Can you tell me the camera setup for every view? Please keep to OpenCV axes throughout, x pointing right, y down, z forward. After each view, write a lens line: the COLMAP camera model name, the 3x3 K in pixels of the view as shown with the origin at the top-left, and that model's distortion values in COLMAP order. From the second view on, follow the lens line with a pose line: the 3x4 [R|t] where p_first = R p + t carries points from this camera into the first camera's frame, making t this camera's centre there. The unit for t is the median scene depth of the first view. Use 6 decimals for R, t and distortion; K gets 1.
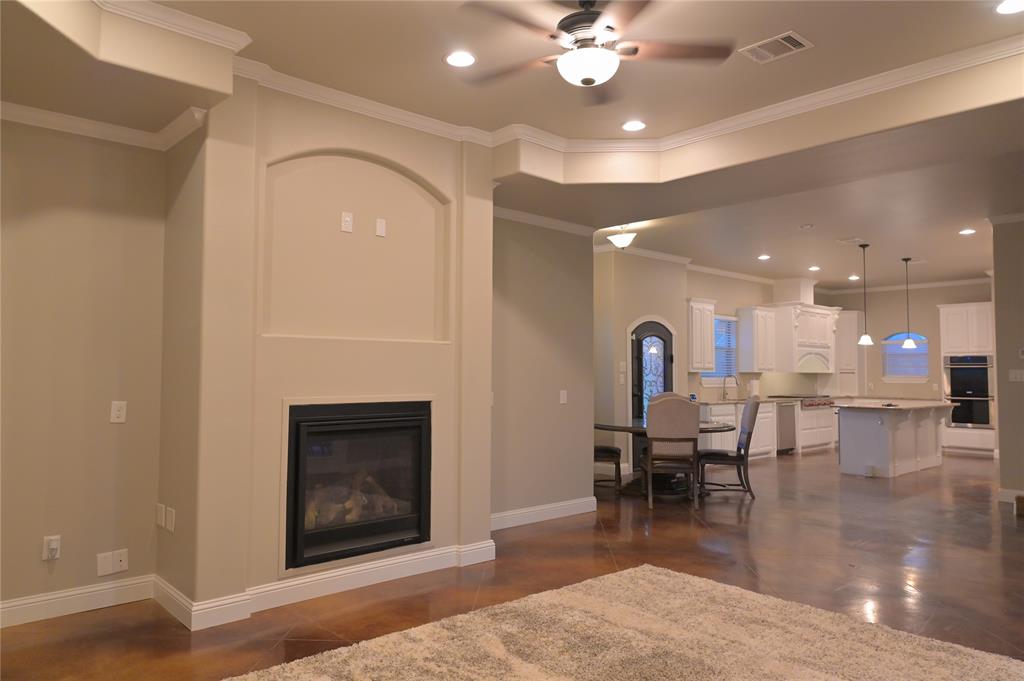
lens RADIAL K [[702.1, 0, 509.0], [0, 702.1, 342.0], [0, 0, 1]] dist [0.008805, -0.000974]
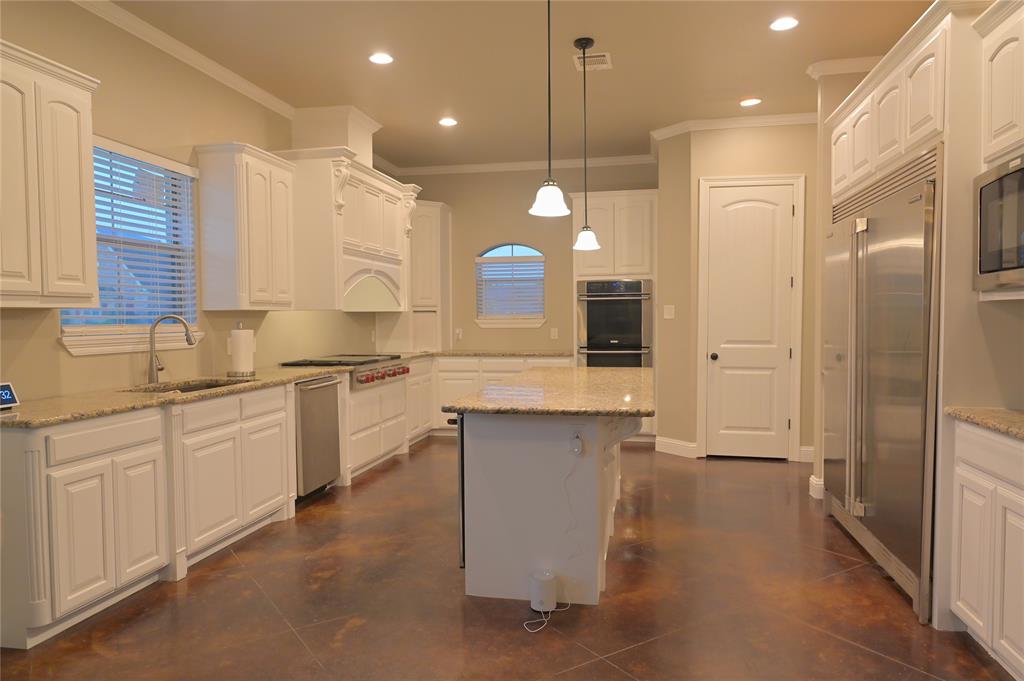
lens RADIAL K [[702.1, 0, 509.0], [0, 702.1, 342.0], [0, 0, 1]] dist [0.008805, -0.000974]
pose [[0.809208, -0.031976, 0.586651, 0.232530], [-0.015168, 0.997048, 0.075267, 0.028352], [-0.587326, -0.069805, 0.806335, 0.574991]]
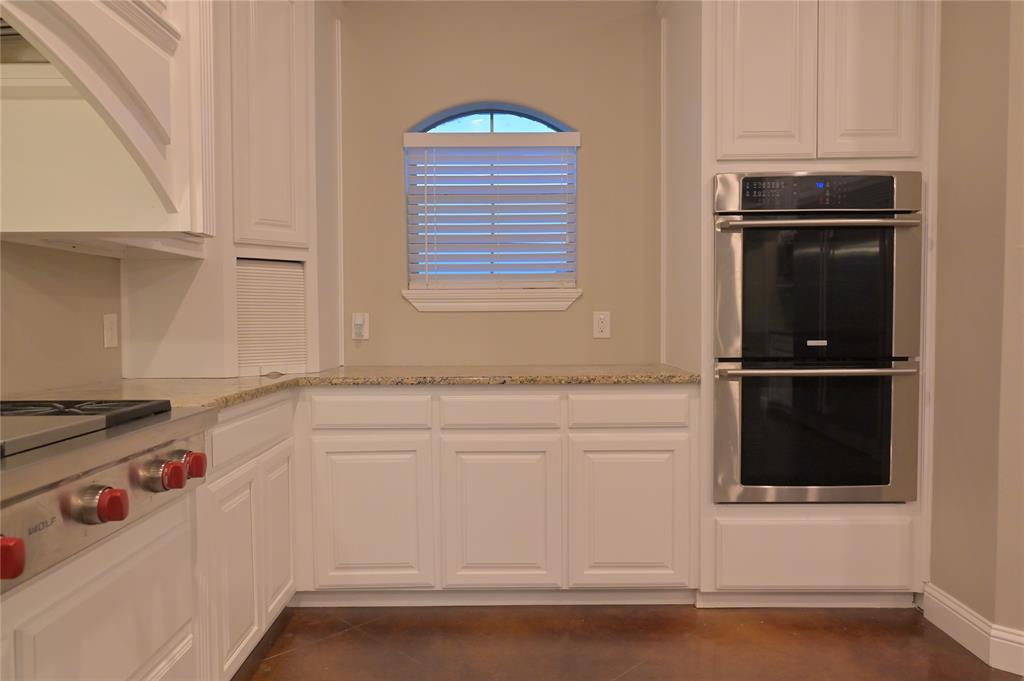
lens RADIAL K [[702.1, 0, 509.0], [0, 702.1, 342.0], [0, 0, 1]] dist [0.008805, -0.000974]
pose [[0.672097, -0.033082, 0.739724, 0.430179], [-0.025905, 0.997339, 0.068140, 0.058971], [-0.740010, -0.064959, 0.669452, 0.928997]]
